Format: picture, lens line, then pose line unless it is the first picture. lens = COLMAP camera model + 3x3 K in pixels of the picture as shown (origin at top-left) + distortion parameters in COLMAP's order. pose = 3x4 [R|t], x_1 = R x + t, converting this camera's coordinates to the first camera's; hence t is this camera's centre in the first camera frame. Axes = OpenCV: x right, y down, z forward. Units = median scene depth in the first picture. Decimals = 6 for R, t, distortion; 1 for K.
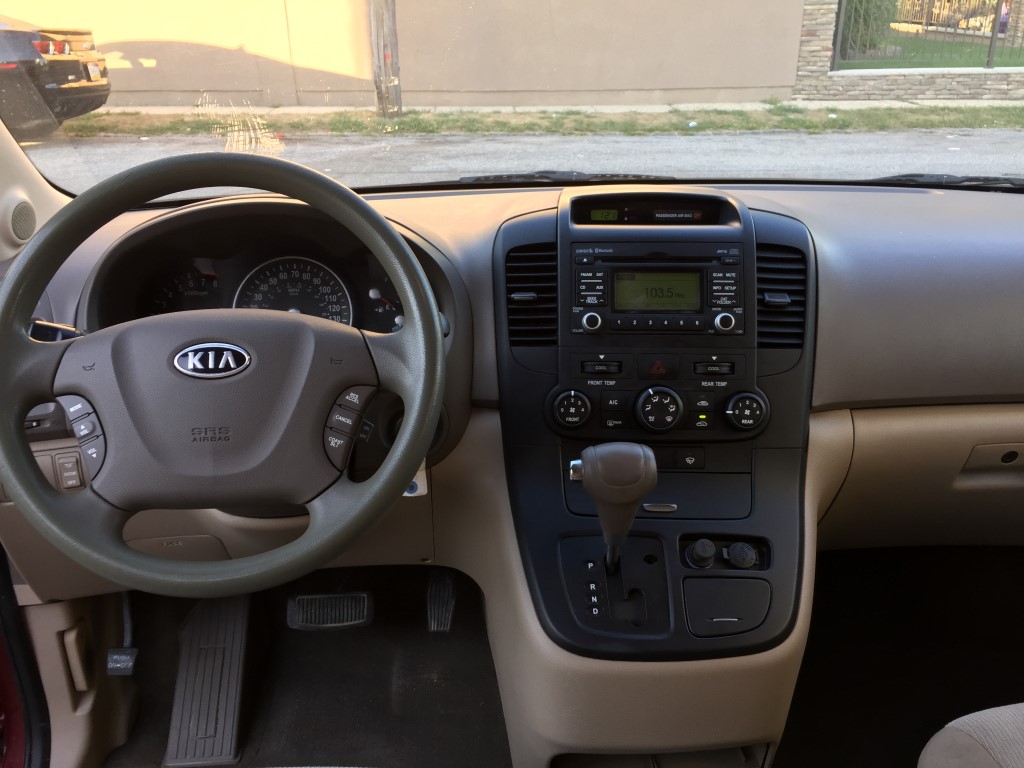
lens RADIAL K [[872.5, 0, 512.6], [0, 872.5, 368.2], [0, 0, 1]] dist [0.091560, -0.136950]
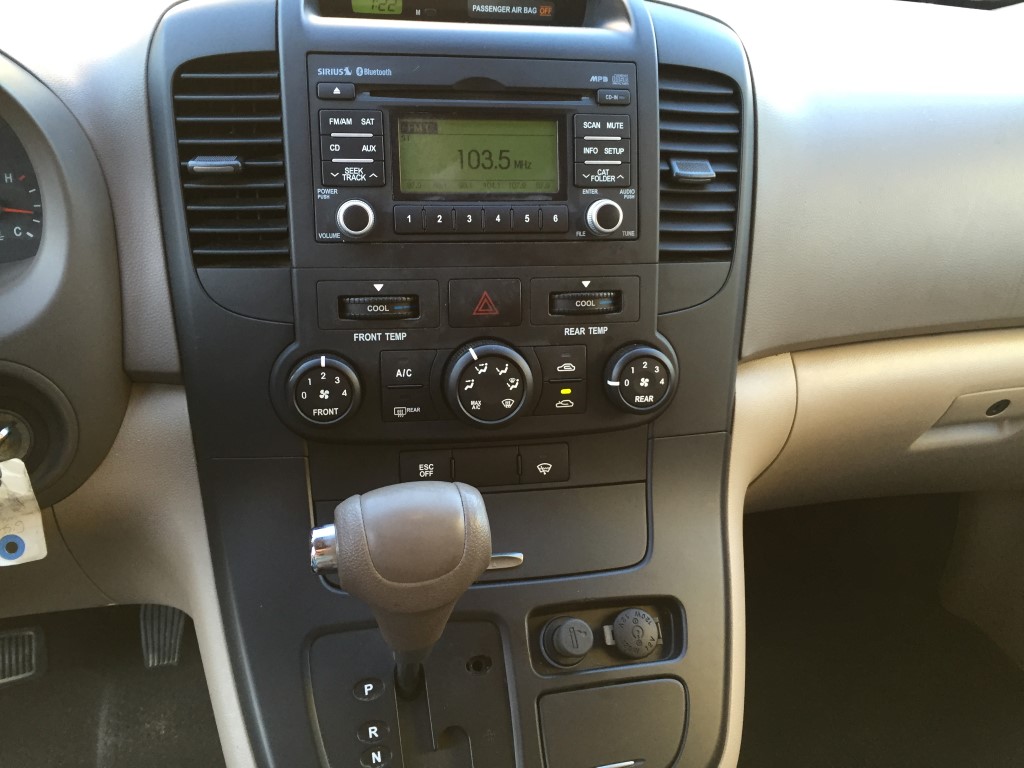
lens RADIAL K [[872.5, 0, 512.6], [0, 872.5, 368.2], [0, 0, 1]] dist [0.091560, -0.136950]
pose [[0.977037, -0.050343, 0.207039, 0.069782], [0.013487, 0.984350, 0.175706, -0.055664], [-0.212645, -0.168879, 0.962425, 0.474167]]
